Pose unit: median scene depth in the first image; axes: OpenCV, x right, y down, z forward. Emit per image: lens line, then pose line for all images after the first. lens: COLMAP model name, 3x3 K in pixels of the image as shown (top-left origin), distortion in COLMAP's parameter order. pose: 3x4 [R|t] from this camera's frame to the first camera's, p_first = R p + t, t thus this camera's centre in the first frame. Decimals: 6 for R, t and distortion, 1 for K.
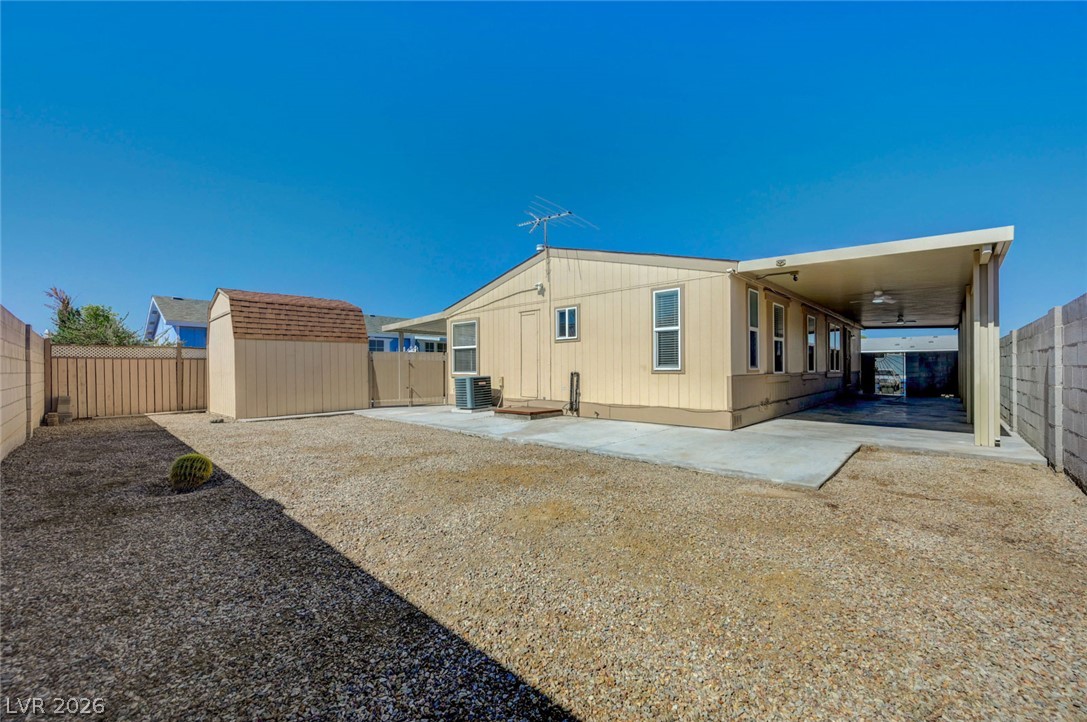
lens RADIAL K [[433.4, 0, 546.6], [0, 433.4, 355.3], [0, 0, 1]] dist [-0.000704, -0.000075]
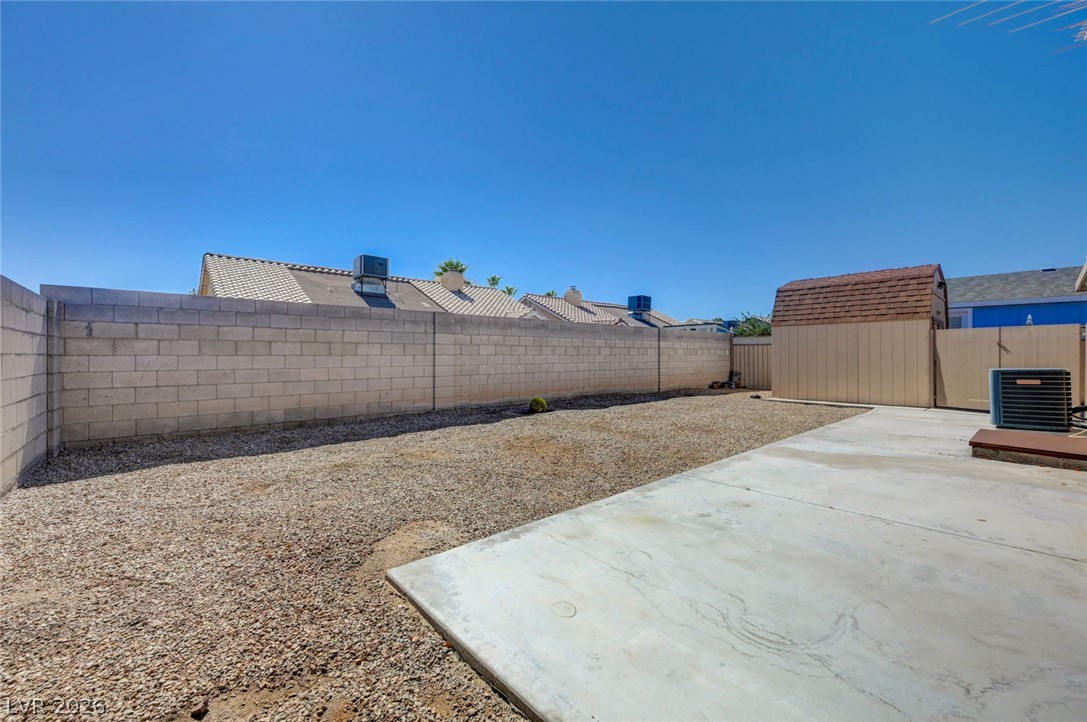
lens RADIAL K [[433.4, 0, 546.6], [0, 433.4, 355.3], [0, 0, 1]] dist [-0.000704, -0.000075]
pose [[-0.100131, 0.008610, -0.994937, 0.459576], [0.028376, 0.999581, 0.005794, 0.013490], [0.994570, -0.027652, -0.100333, 0.508629]]
